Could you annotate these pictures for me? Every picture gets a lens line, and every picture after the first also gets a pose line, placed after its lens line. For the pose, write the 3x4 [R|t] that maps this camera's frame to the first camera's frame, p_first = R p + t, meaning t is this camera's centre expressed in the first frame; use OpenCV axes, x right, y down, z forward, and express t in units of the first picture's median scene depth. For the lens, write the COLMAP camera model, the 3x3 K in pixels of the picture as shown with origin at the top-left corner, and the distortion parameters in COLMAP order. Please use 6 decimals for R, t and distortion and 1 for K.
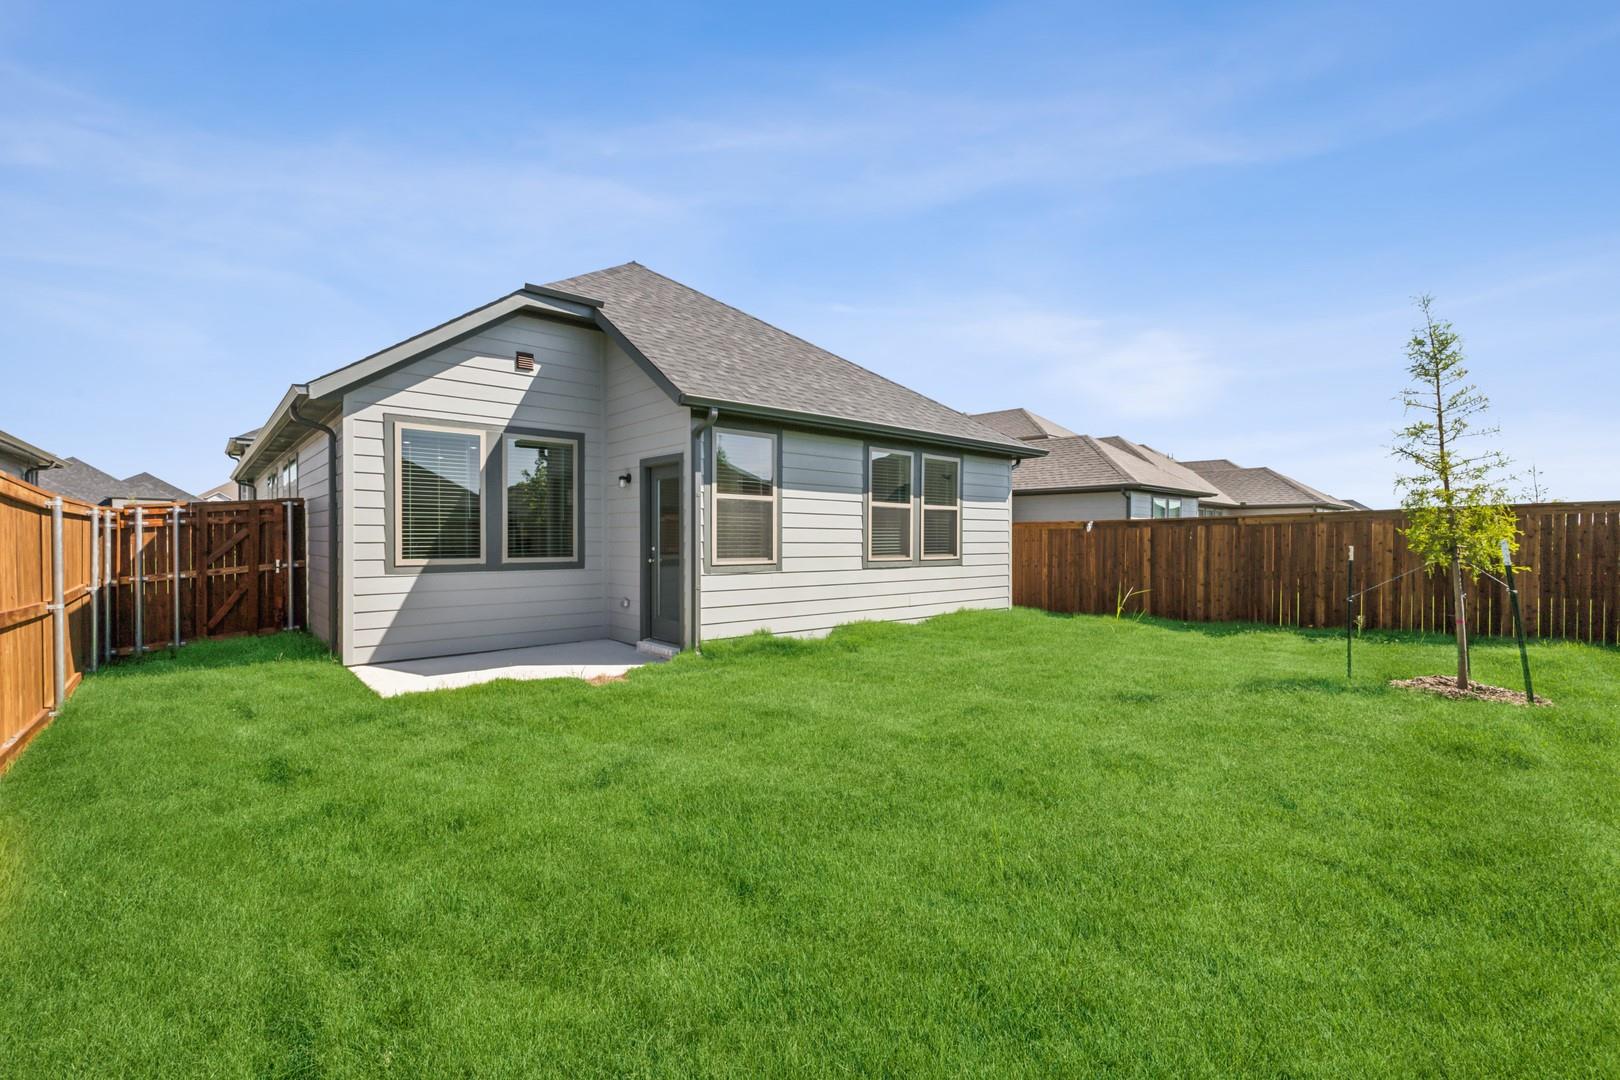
lens RADIAL K [[714.0, 0, 812.3], [0, 714.0, 526.4], [0, 0, 1]] dist [0.012403, -0.000268]
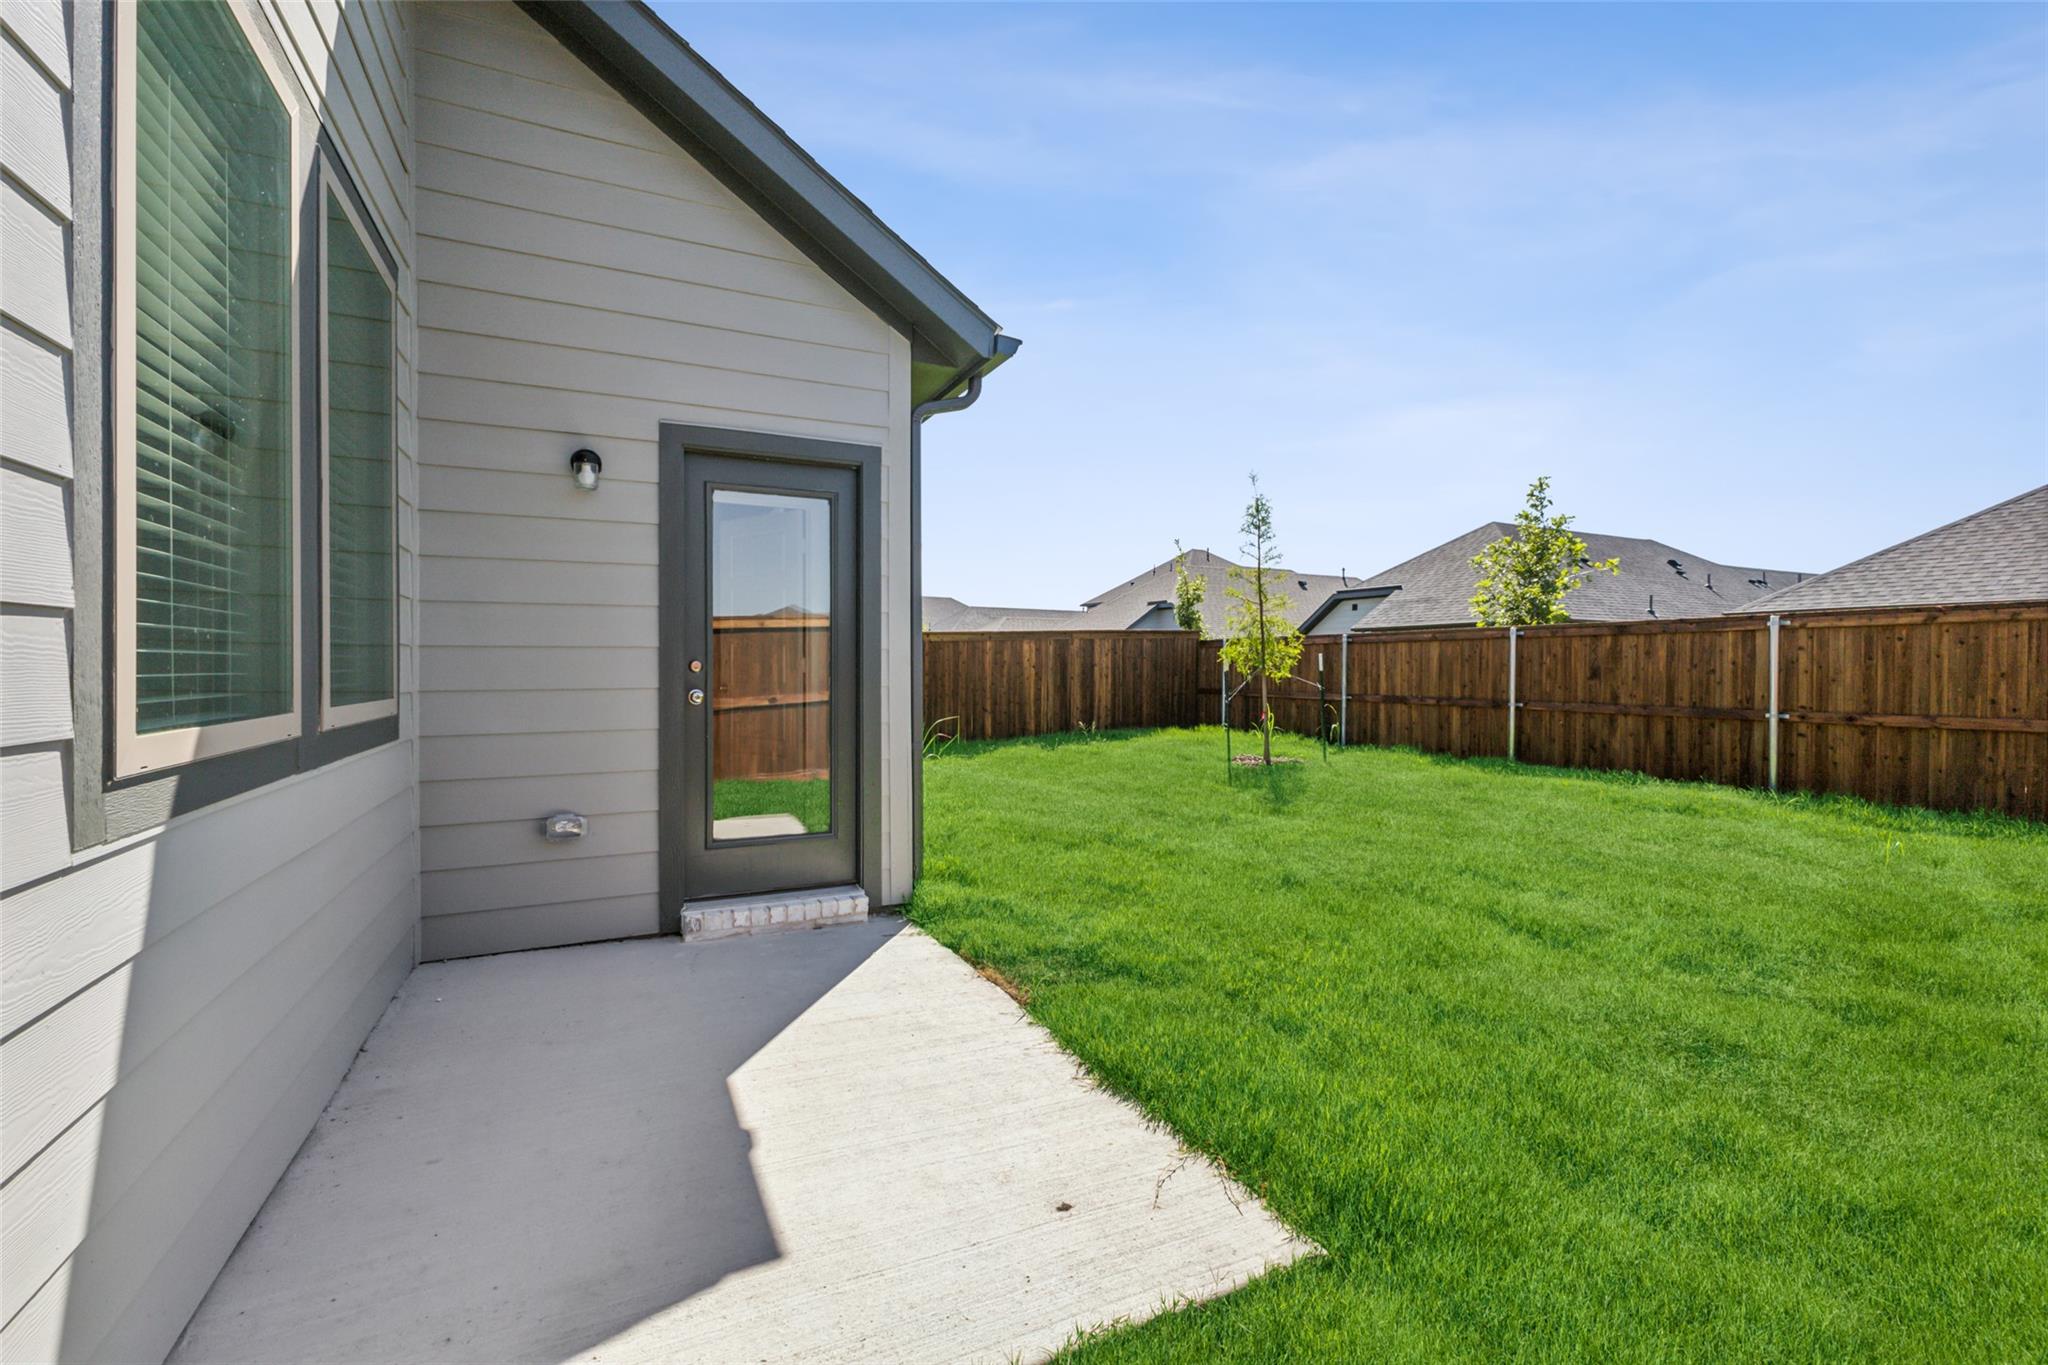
lens RADIAL K [[902.6, 0, 1026.9], [0, 902.6, 665.3], [0, 0, 1]] dist [0.012403, -0.000268]
pose [[0.243388, -0.002777, 0.969925, -0.649030], [-0.008129, 0.999955, 0.004902, 0.027248], [-0.969895, -0.009077, 0.243354, 0.707661]]
